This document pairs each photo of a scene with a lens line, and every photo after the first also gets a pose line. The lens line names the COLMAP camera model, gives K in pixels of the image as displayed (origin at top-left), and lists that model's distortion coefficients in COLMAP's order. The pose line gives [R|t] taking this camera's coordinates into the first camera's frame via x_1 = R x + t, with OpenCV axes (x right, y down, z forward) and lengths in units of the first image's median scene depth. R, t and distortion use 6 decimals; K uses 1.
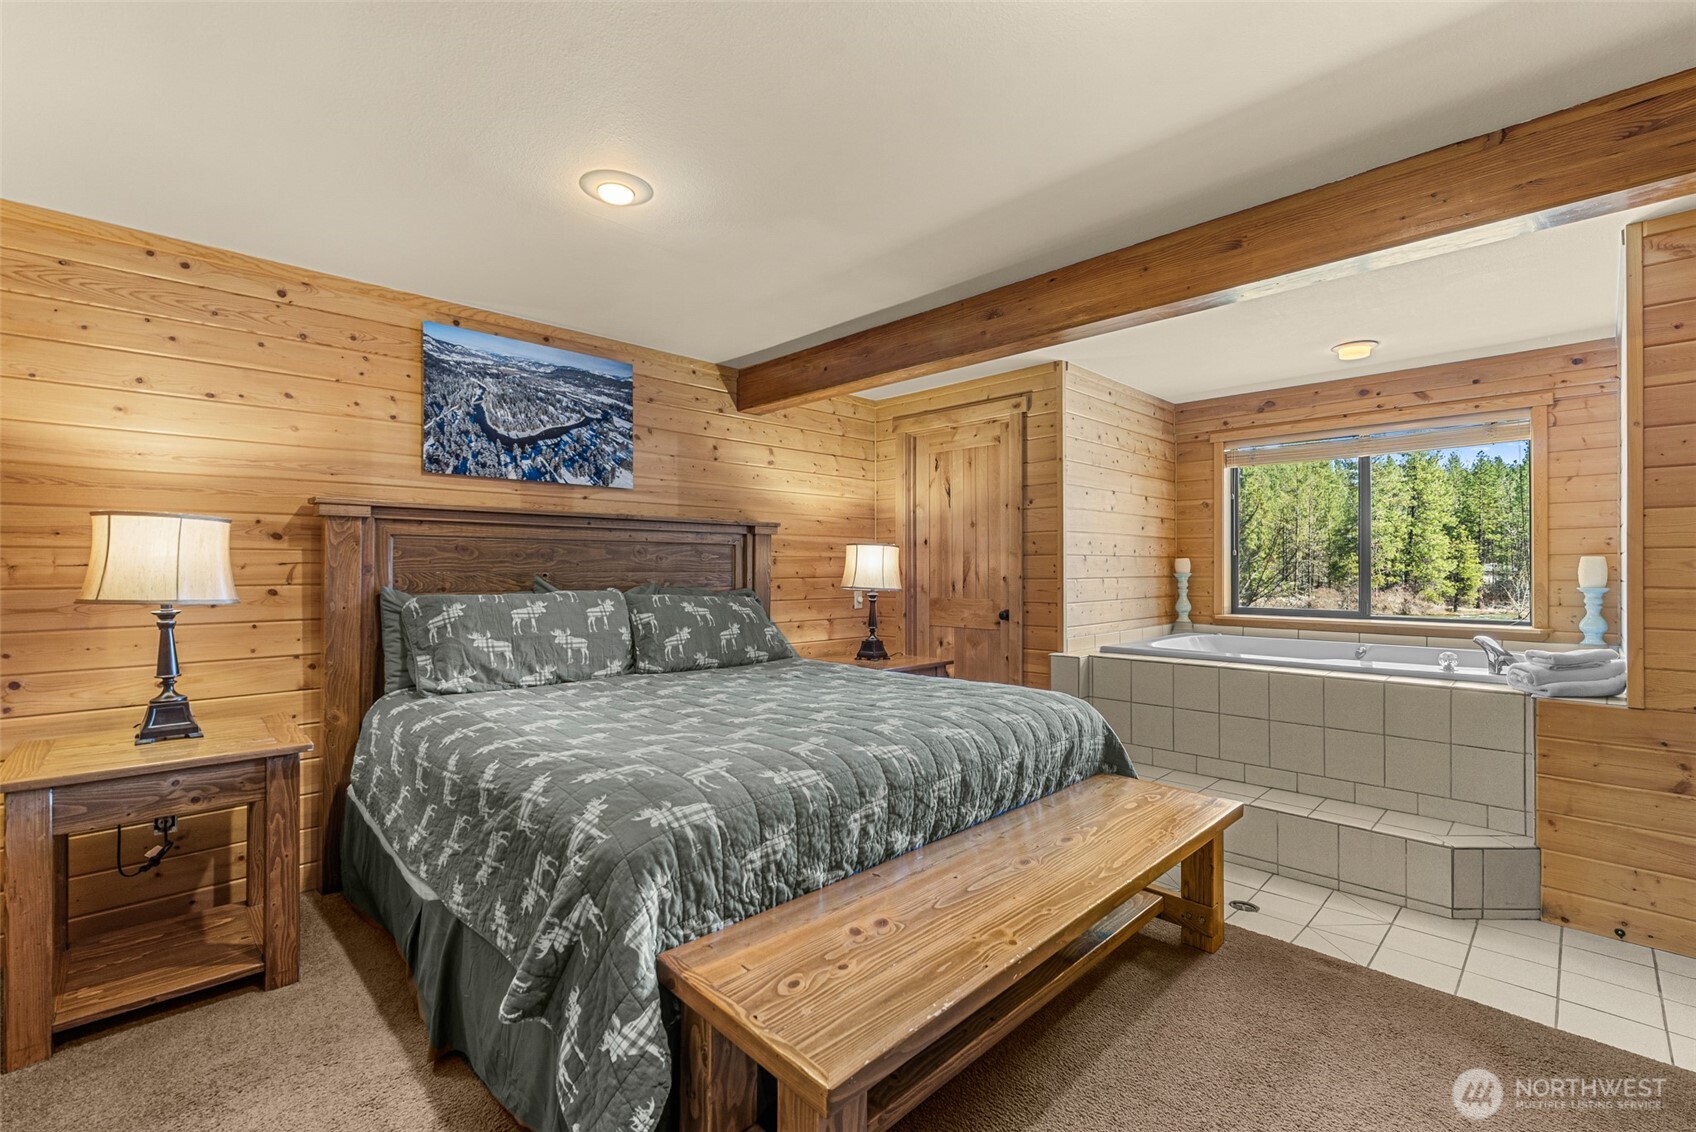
lens RADIAL K [[735.6, 0, 855.5], [0, 735.6, 570.0], [0, 0, 1]] dist [0.000804, -0.000284]
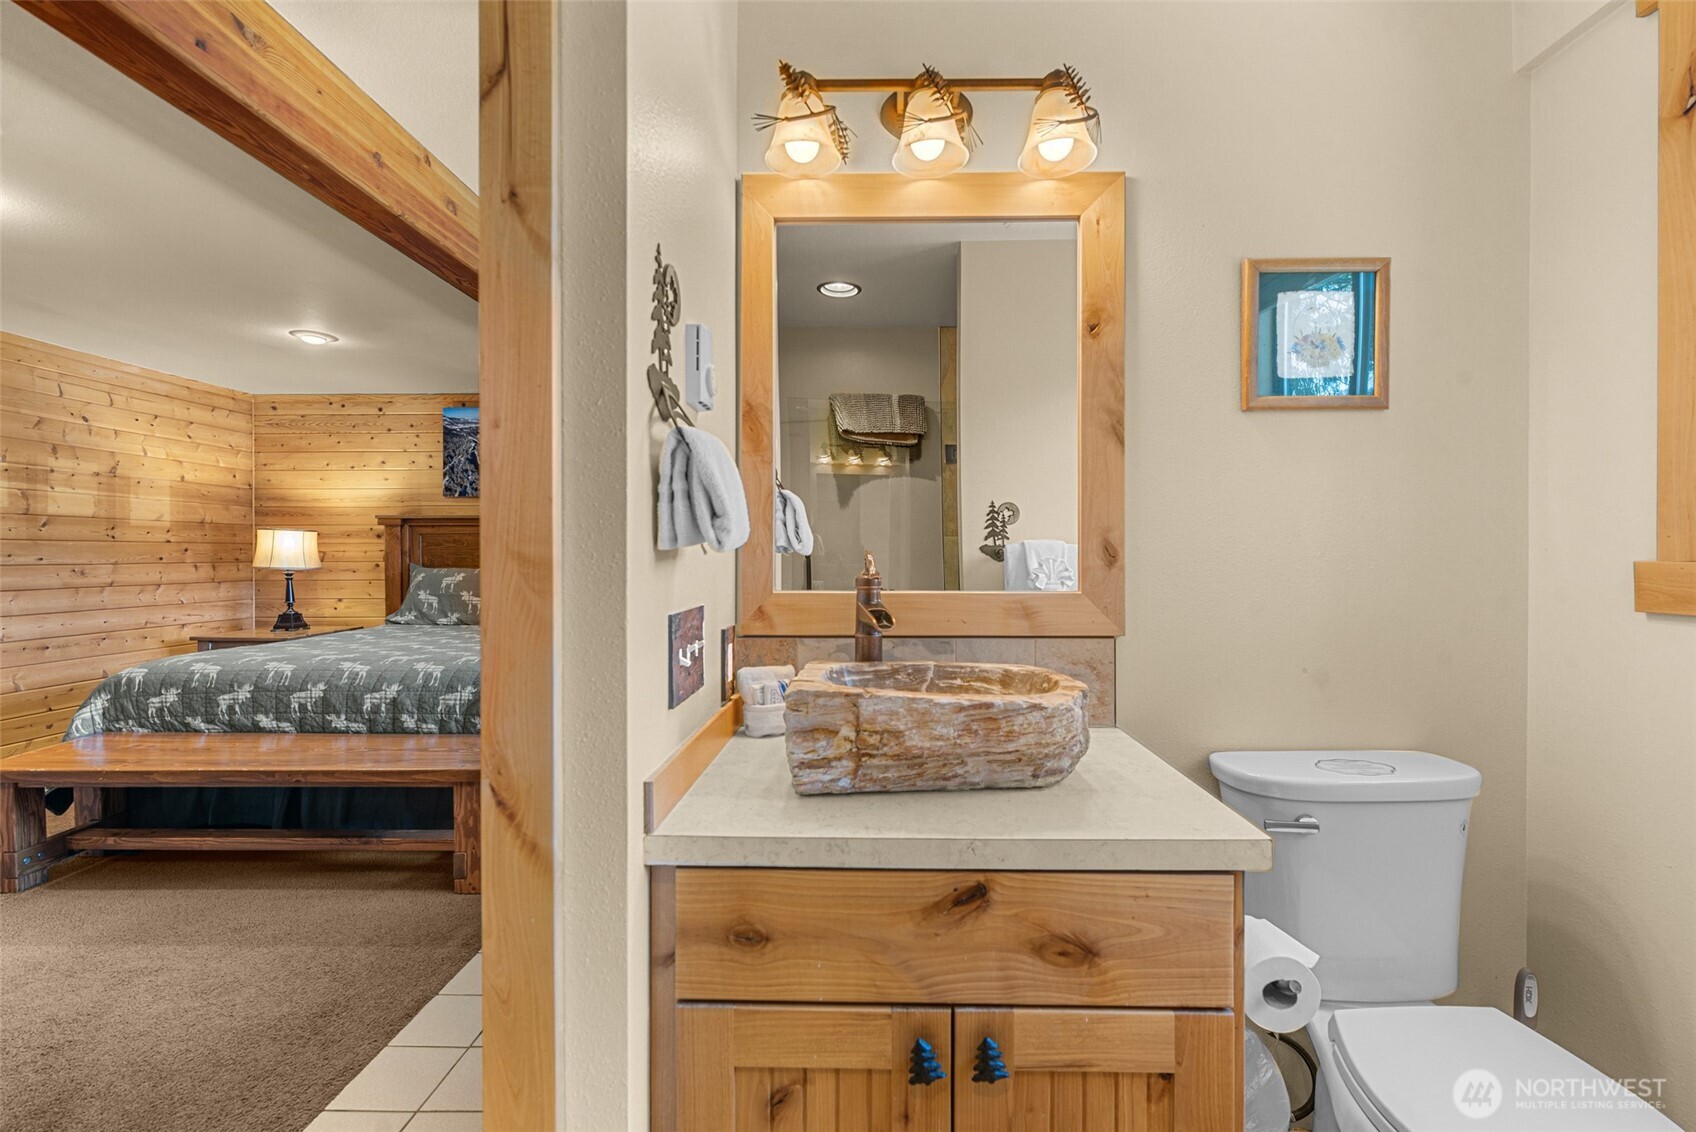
lens RADIAL K [[735.6, 0, 865.9], [0, 735.6, 551.4], [0, 0, 1]] dist [0.000804, -0.000284]
pose [[0.703288, -0.000366, -0.710905, 1.460138], [-0.001421, 0.999997, -0.001921, -0.003960], [0.710904, 0.002361, 0.703285, 0.546118]]
